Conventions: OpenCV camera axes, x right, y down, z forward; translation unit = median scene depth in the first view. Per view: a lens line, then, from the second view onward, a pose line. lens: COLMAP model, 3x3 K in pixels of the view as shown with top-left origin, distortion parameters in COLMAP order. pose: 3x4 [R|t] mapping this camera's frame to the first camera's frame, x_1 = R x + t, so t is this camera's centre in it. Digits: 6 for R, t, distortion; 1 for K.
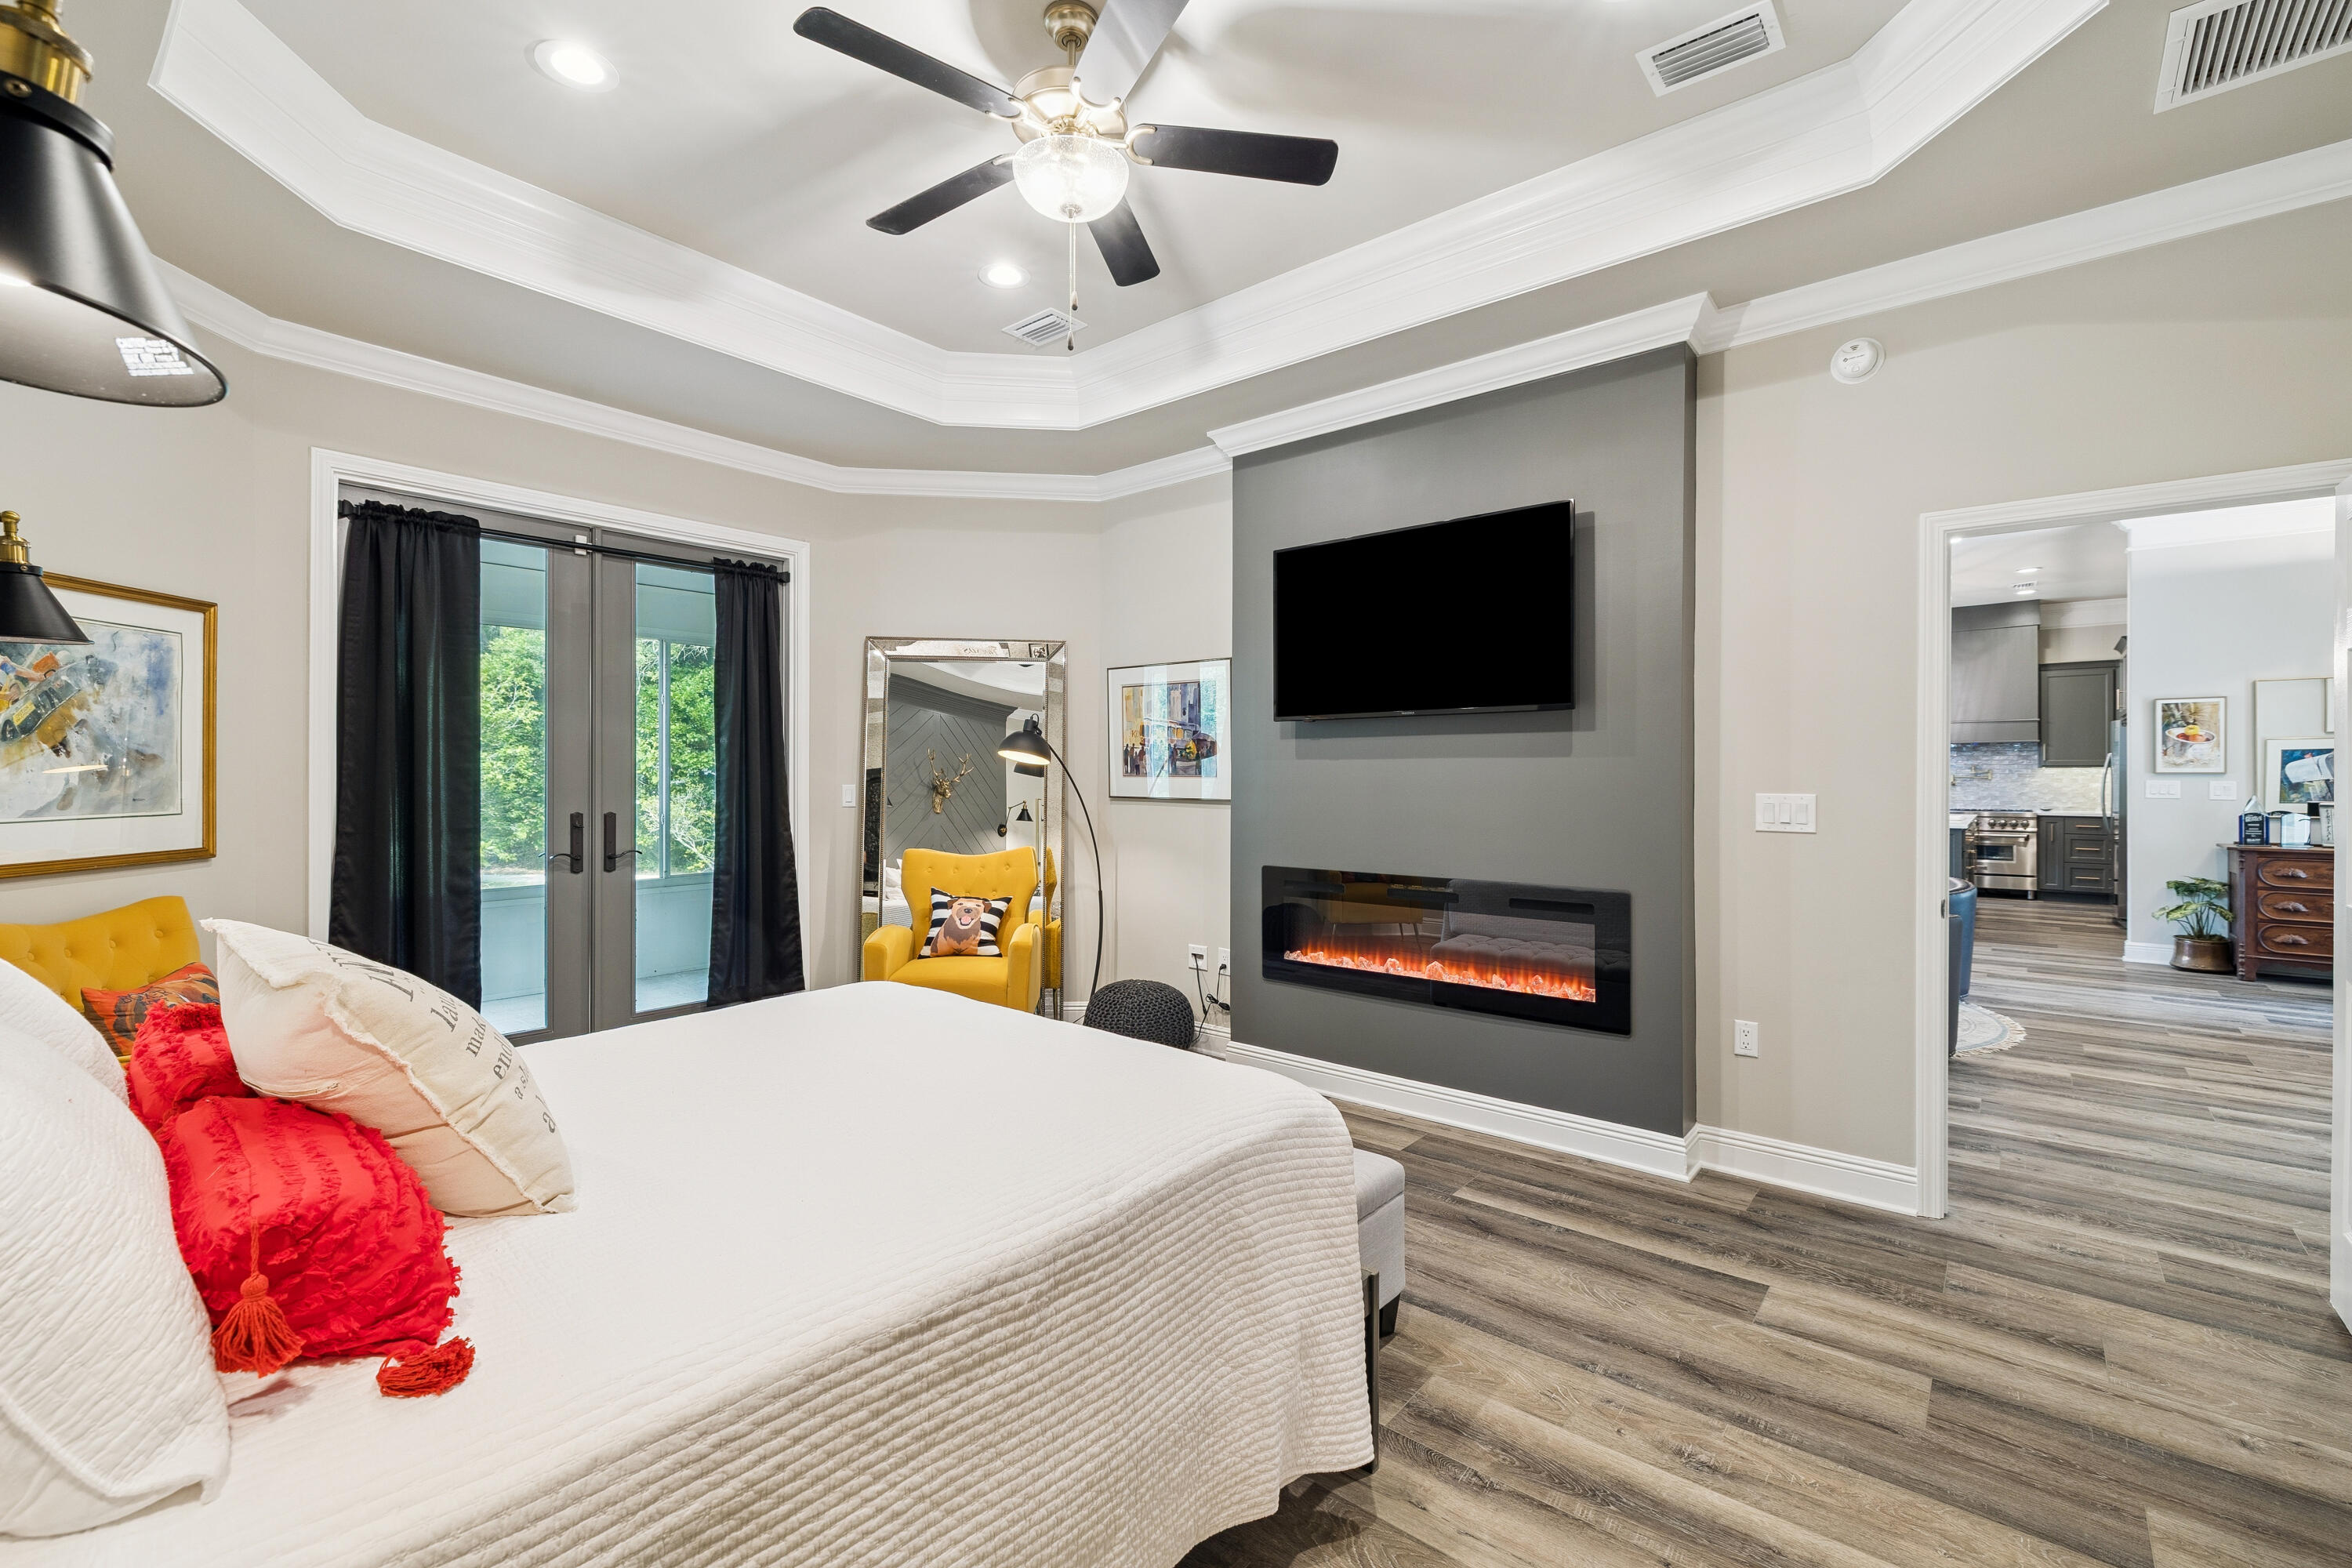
lens RADIAL K [[1000.9, 0, 1188.5], [0, 1000.9, 776.4], [0, 0, 1]] dist [-0.001937, 0.000403]
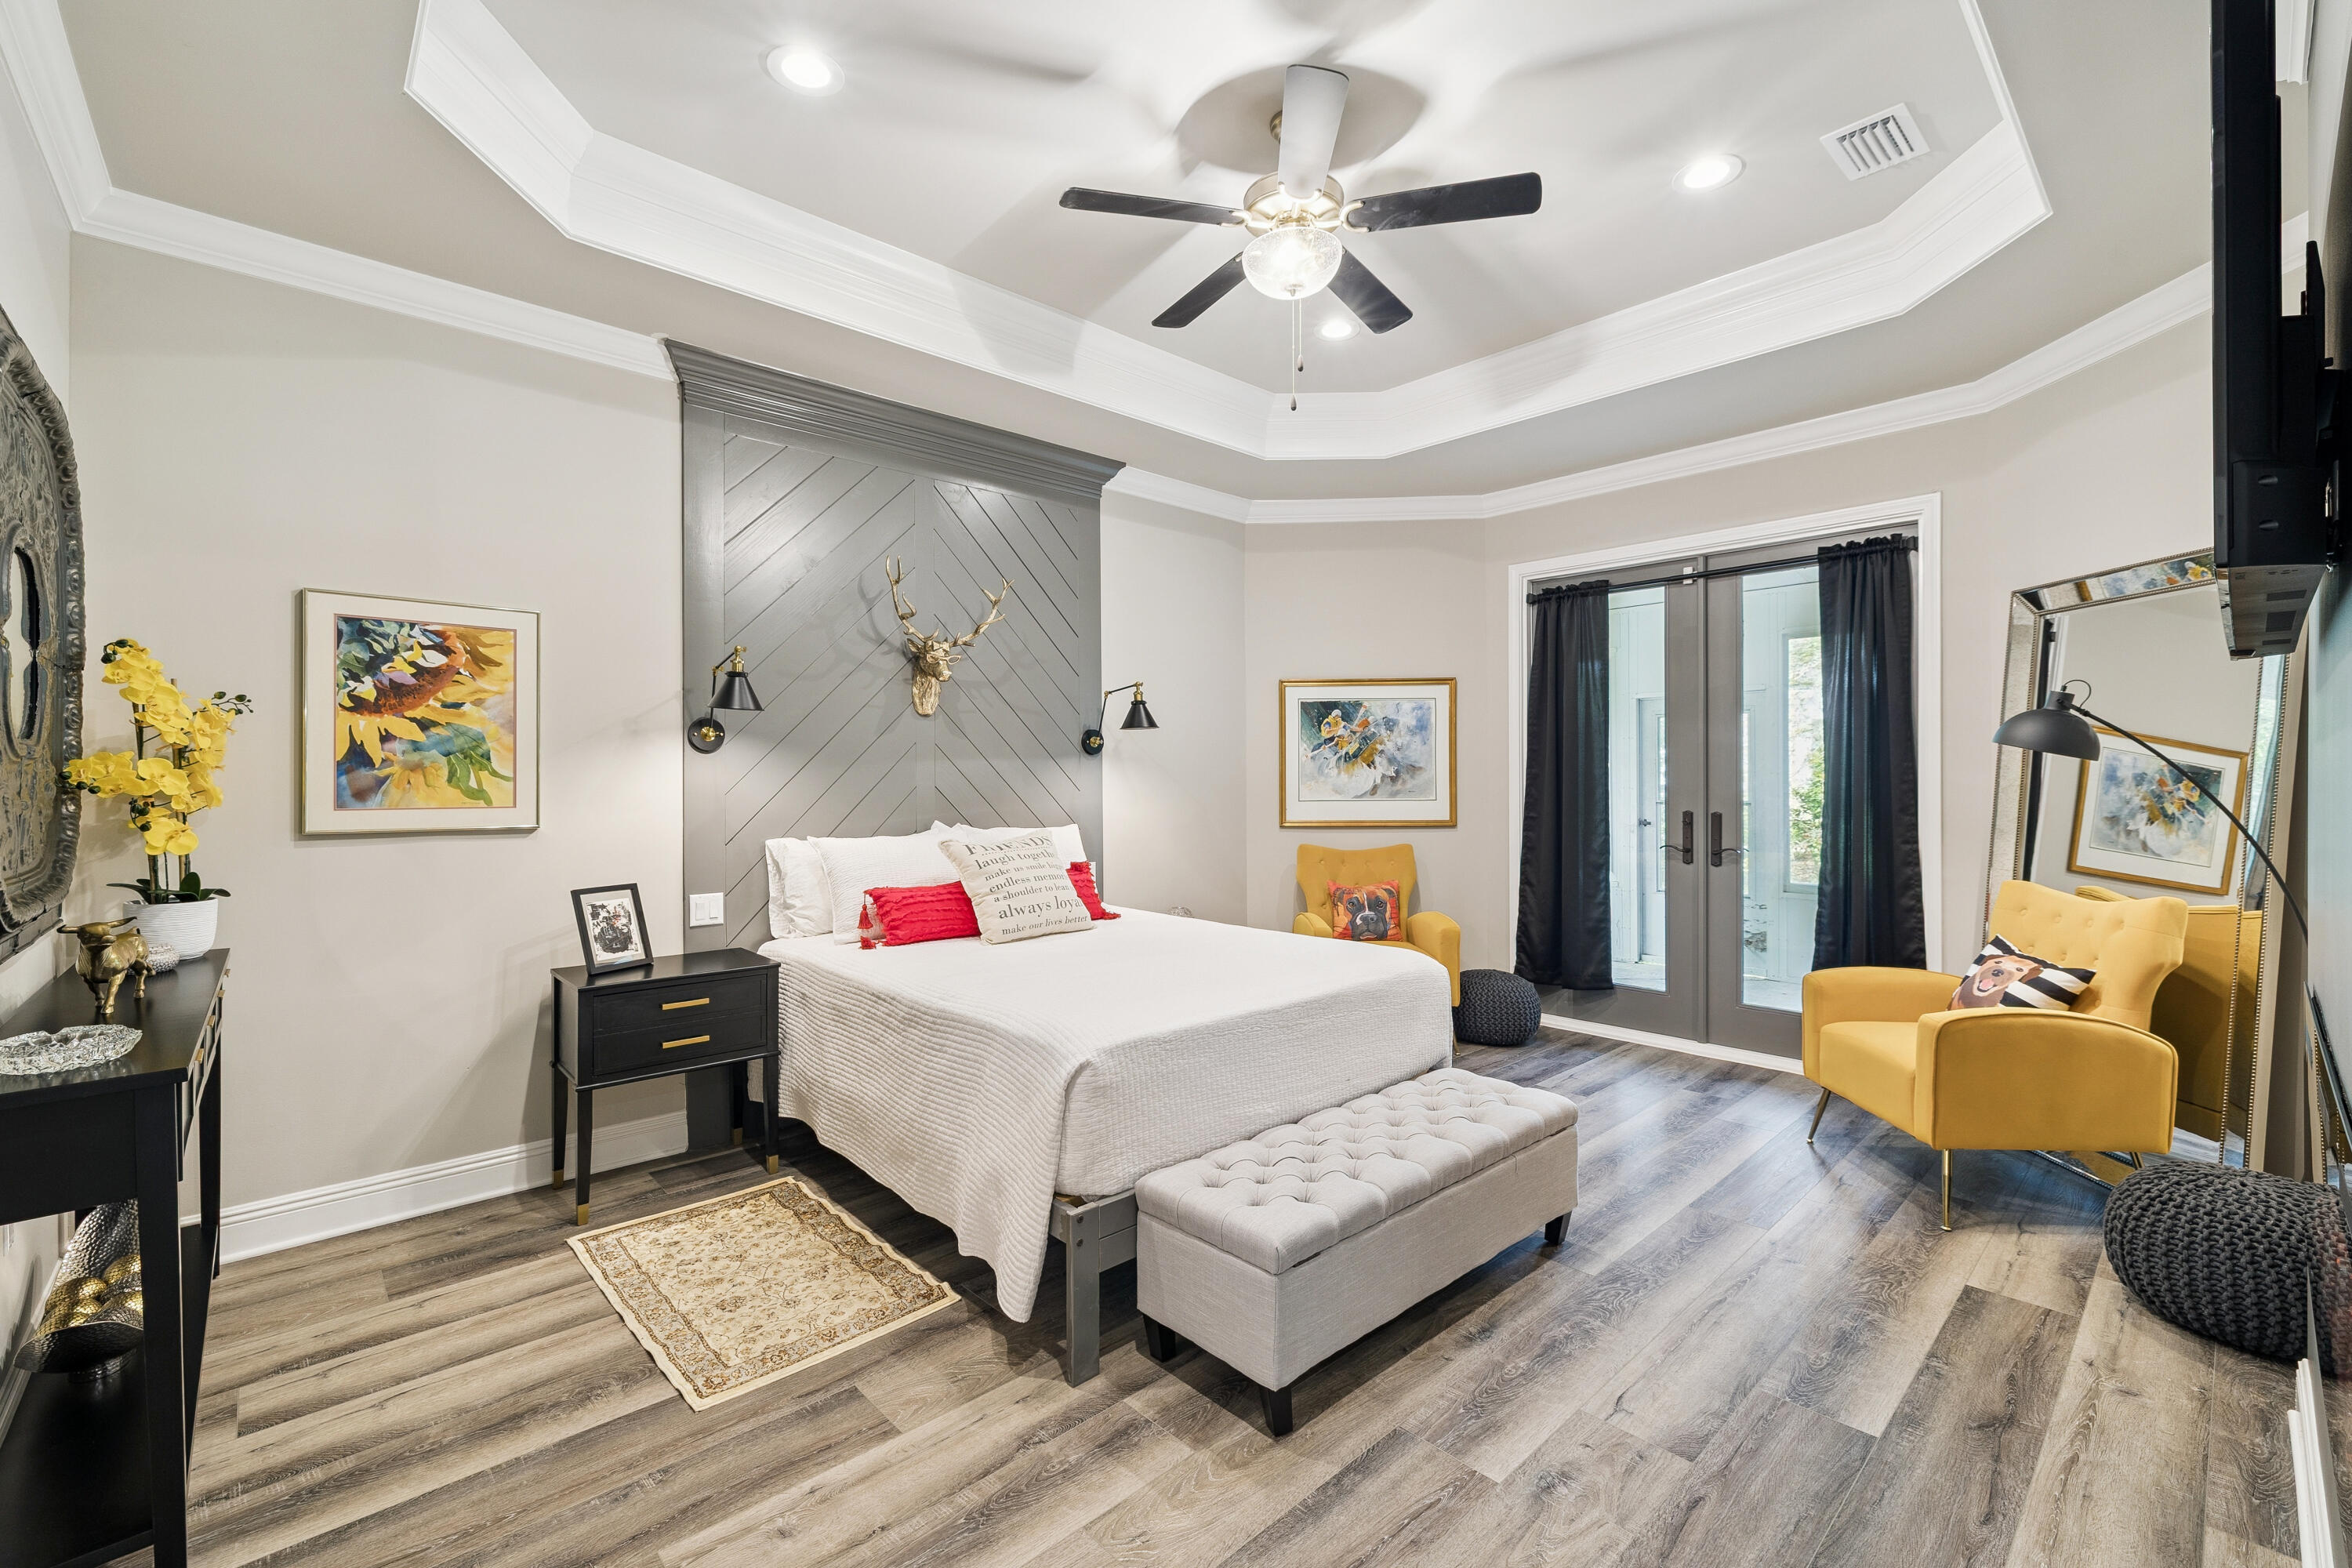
lens RADIAL K [[1000.9, 0, 1183.5], [0, 1000.9, 780.7], [0, 0, 1]] dist [-0.001937, 0.000403]
pose [[-0.136974, 0.003623, -0.990568, 0.789961], [-0.000328, 0.999993, 0.003703, -0.002733], [0.990575, 0.000833, -0.136972, 0.778737]]
